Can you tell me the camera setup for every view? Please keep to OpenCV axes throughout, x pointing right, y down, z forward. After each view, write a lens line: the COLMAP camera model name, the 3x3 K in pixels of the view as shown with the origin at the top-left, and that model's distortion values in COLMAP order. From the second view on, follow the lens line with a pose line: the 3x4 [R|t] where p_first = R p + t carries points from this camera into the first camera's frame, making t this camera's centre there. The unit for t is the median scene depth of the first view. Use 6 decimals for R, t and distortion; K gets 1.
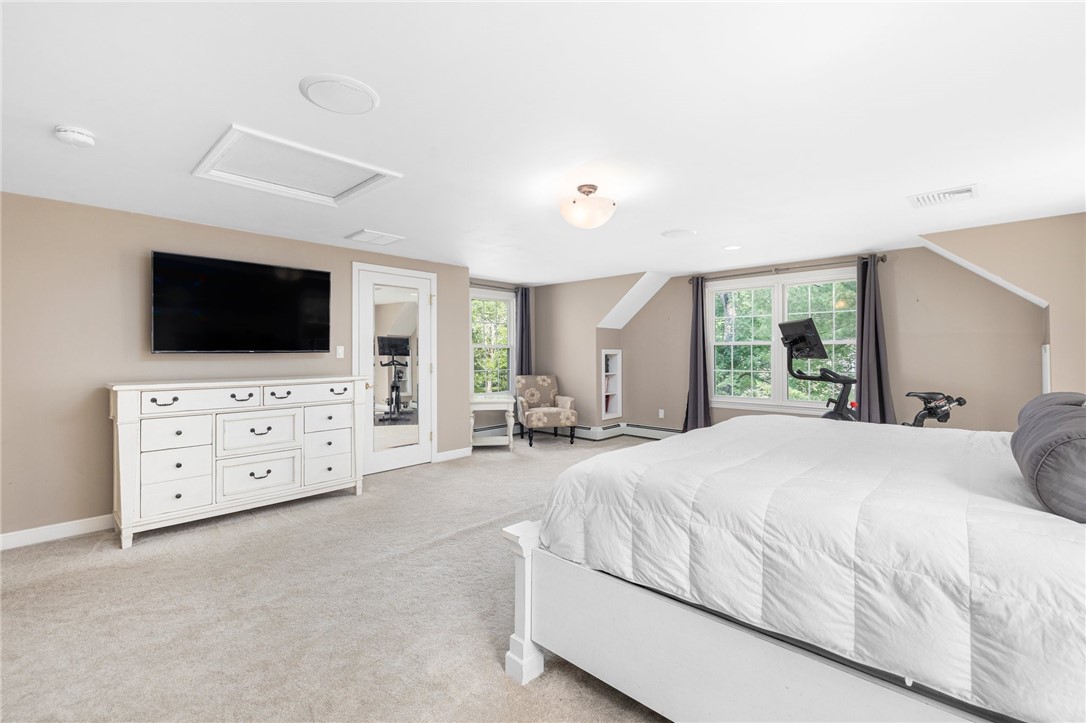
lens RADIAL K [[468.8, 0, 550.2], [0, 468.8, 357.9], [0, 0, 1]] dist [-0.000809, 0.001369]
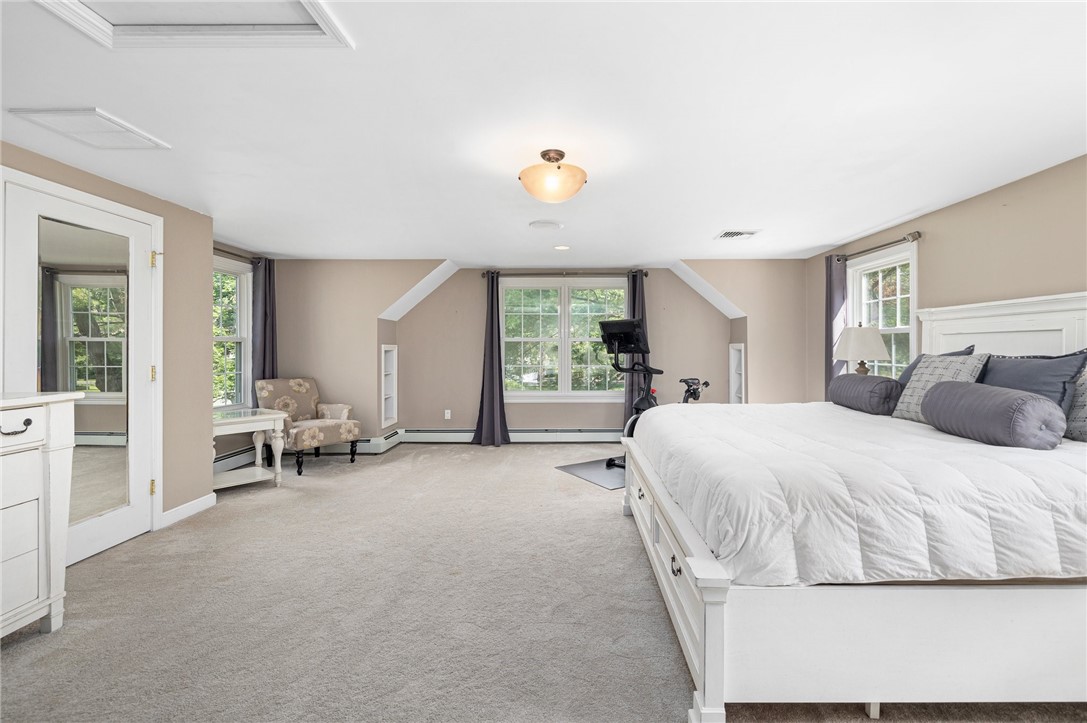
lens RADIAL K [[469.2, 0, 547.0], [0, 469.2, 354.0], [0, 0, 1]] dist [-0.000809, 0.001369]
pose [[0.737399, -0.006946, 0.675422, -0.387529], [0.007342, 0.999970, 0.002268, -0.001795], [-0.675418, 0.003286, 0.737428, 0.290377]]
